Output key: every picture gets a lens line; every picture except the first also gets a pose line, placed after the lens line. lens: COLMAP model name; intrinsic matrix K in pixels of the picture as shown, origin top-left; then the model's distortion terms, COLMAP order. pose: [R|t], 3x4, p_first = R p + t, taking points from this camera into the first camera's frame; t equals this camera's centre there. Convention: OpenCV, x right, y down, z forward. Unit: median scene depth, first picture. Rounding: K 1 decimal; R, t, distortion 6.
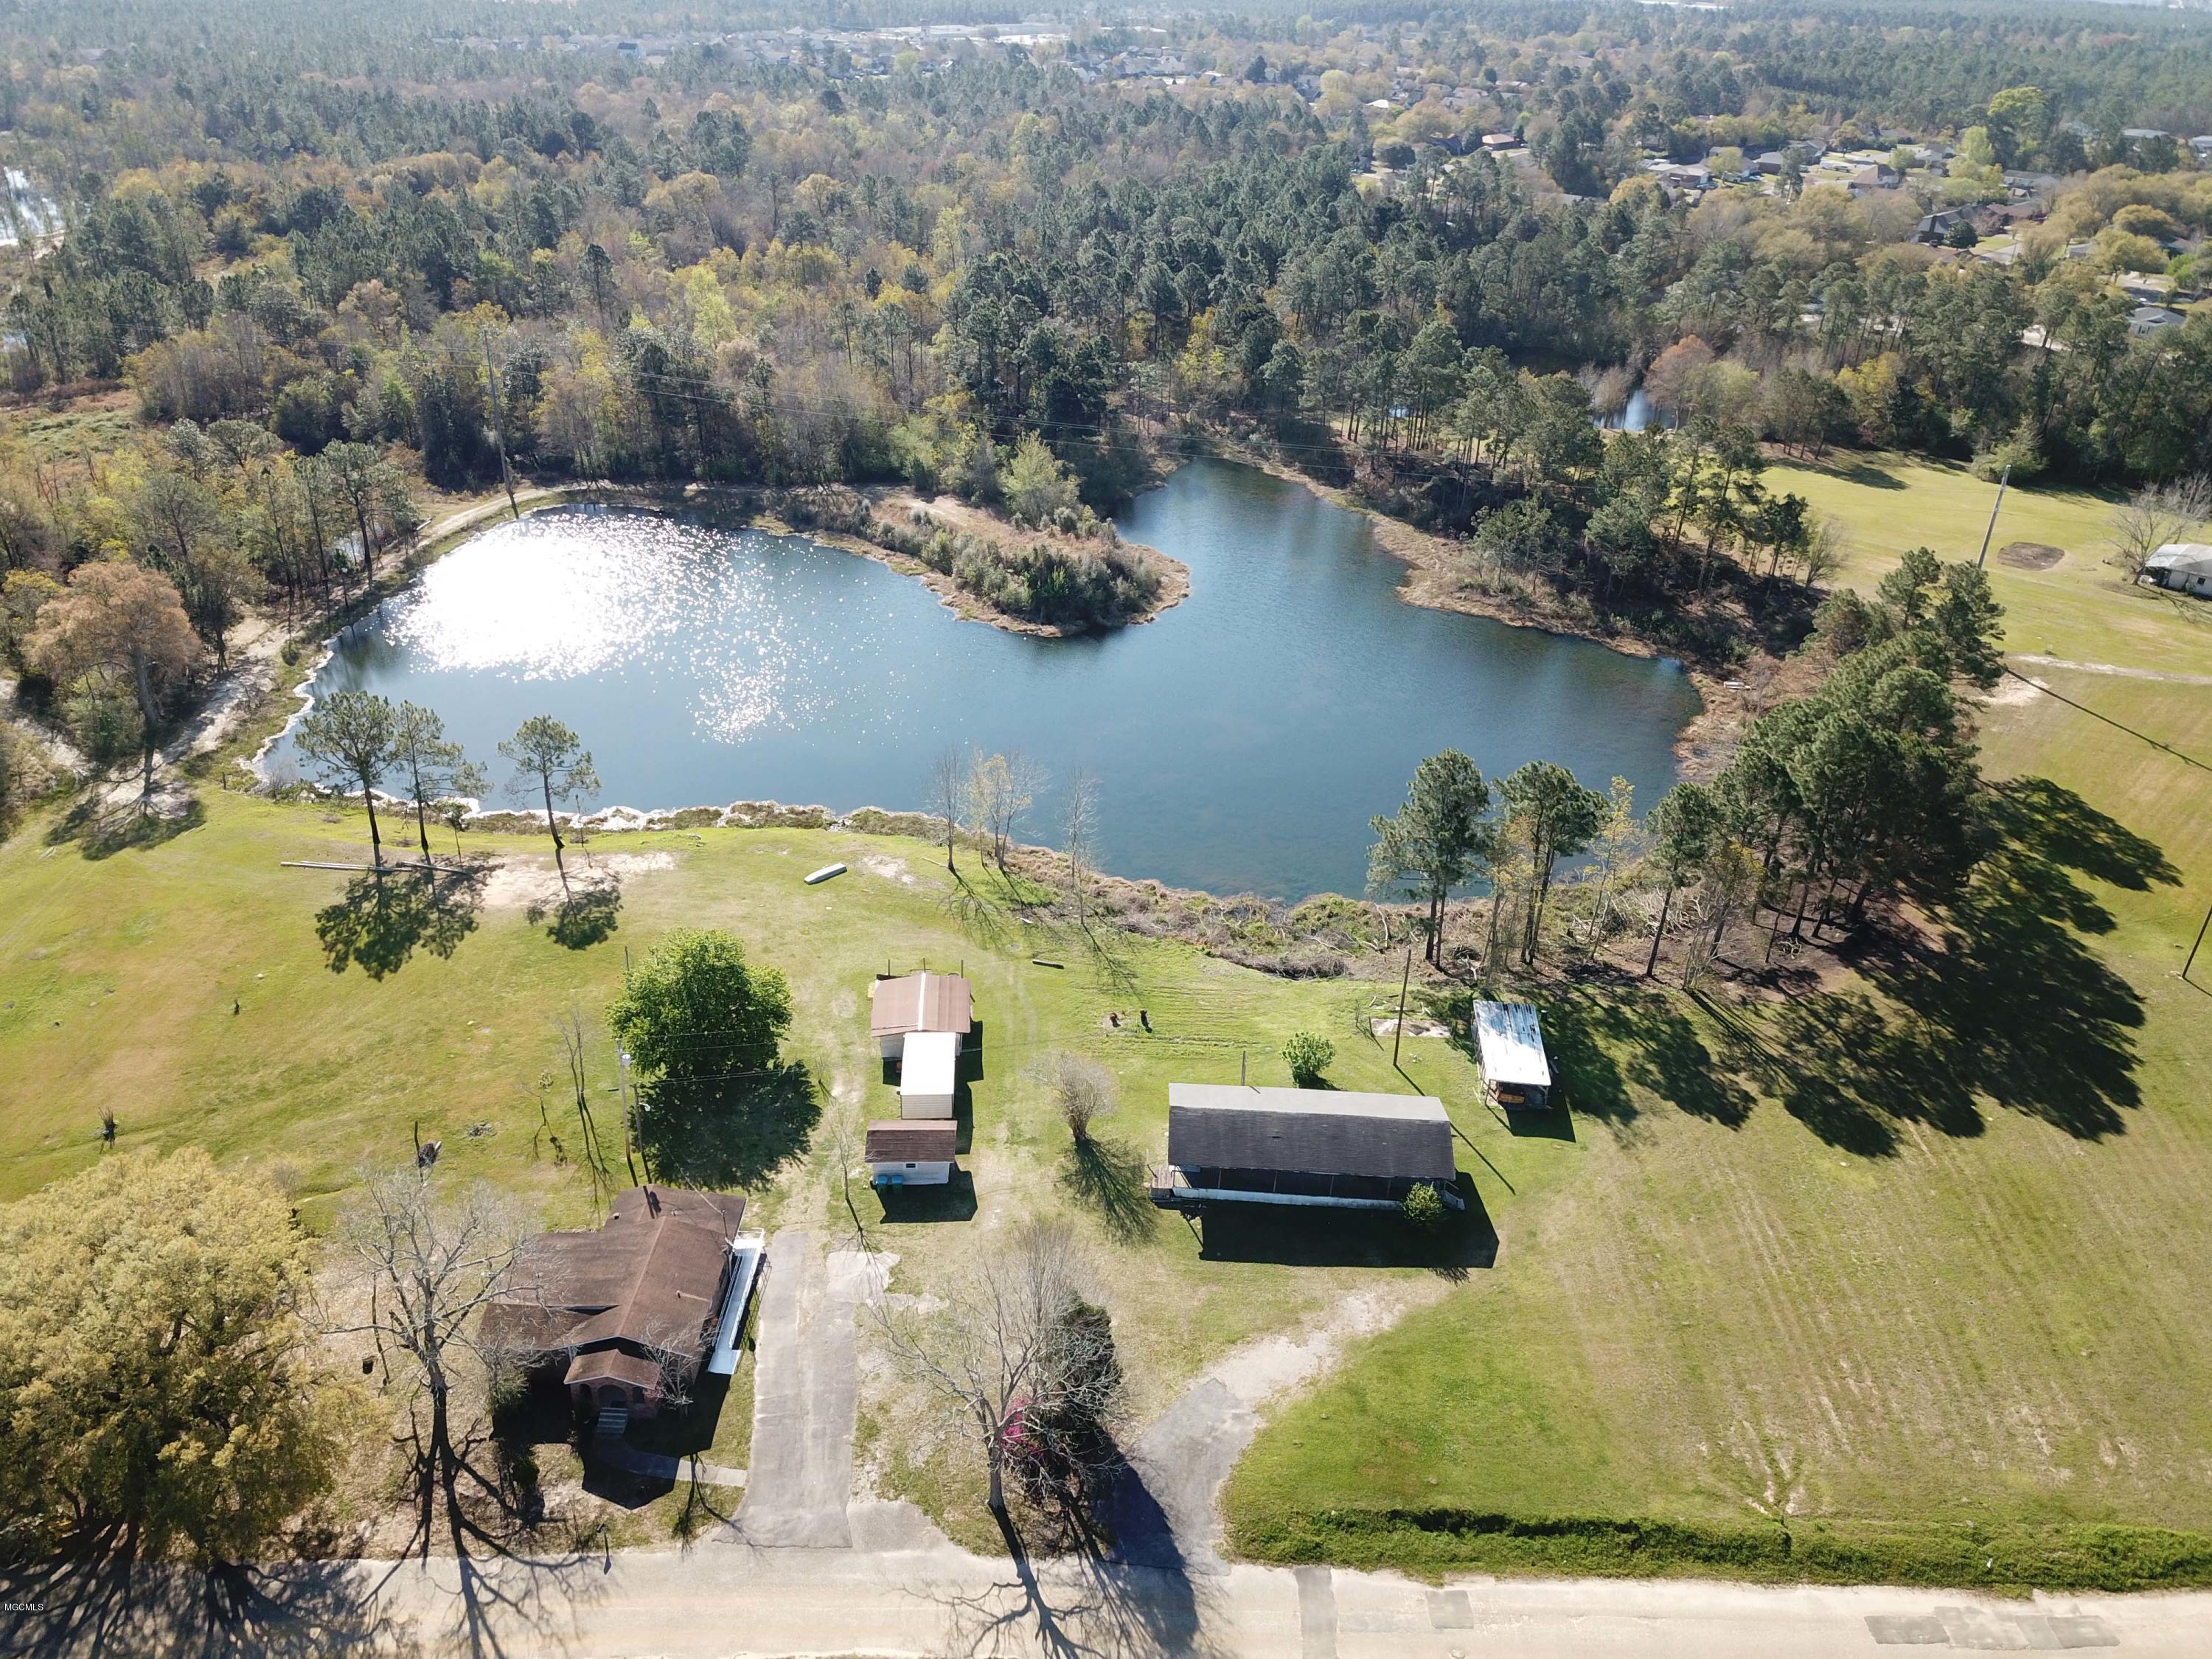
lens RADIAL K [[1690.4, 0, 1105.0], [0, 1690.4, 834.8], [0, 0, 1]] dist [0.014350, -0.010664]
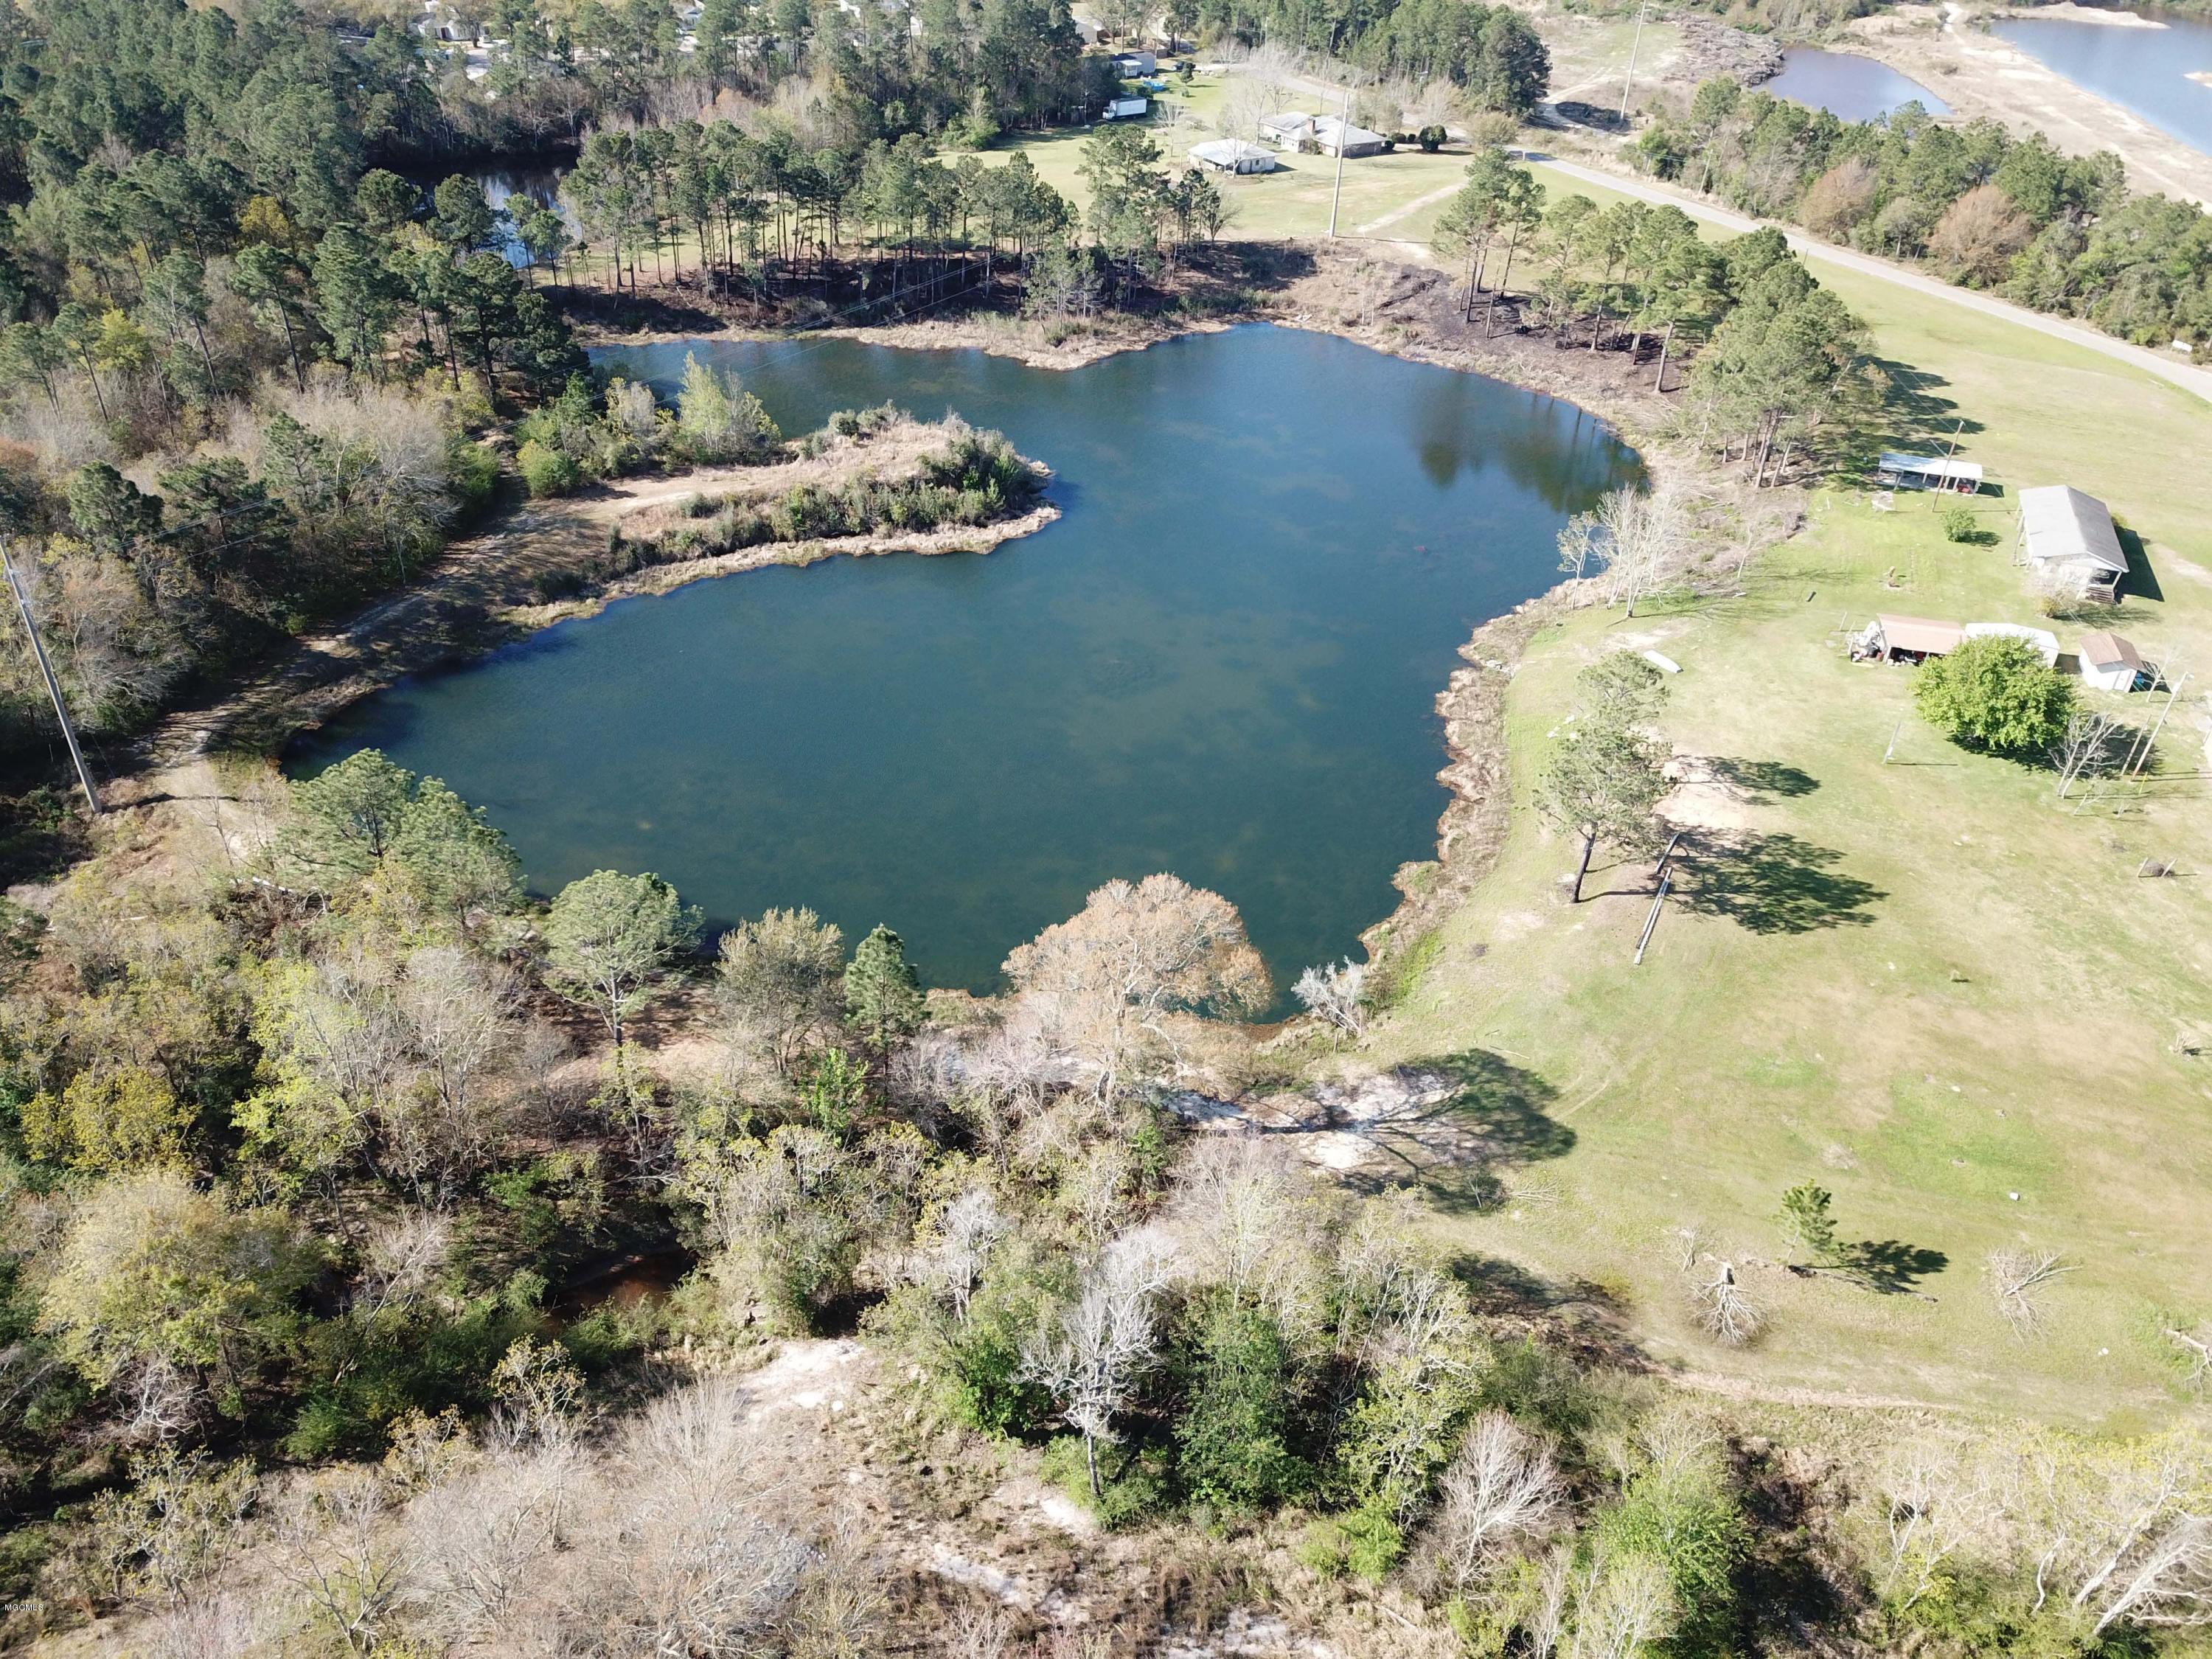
lens RADIAL K [[1690.4, 0, 1100.1], [0, 1690.4, 836.8], [0, 0, 1]] dist [0.014350, -0.010664]
pose [[0.297638, -0.551178, 0.779497, -1.210519], [0.433823, 0.805417, 0.403858, -0.491129], [-0.850417, 0.217960, 0.478836, 0.851678]]
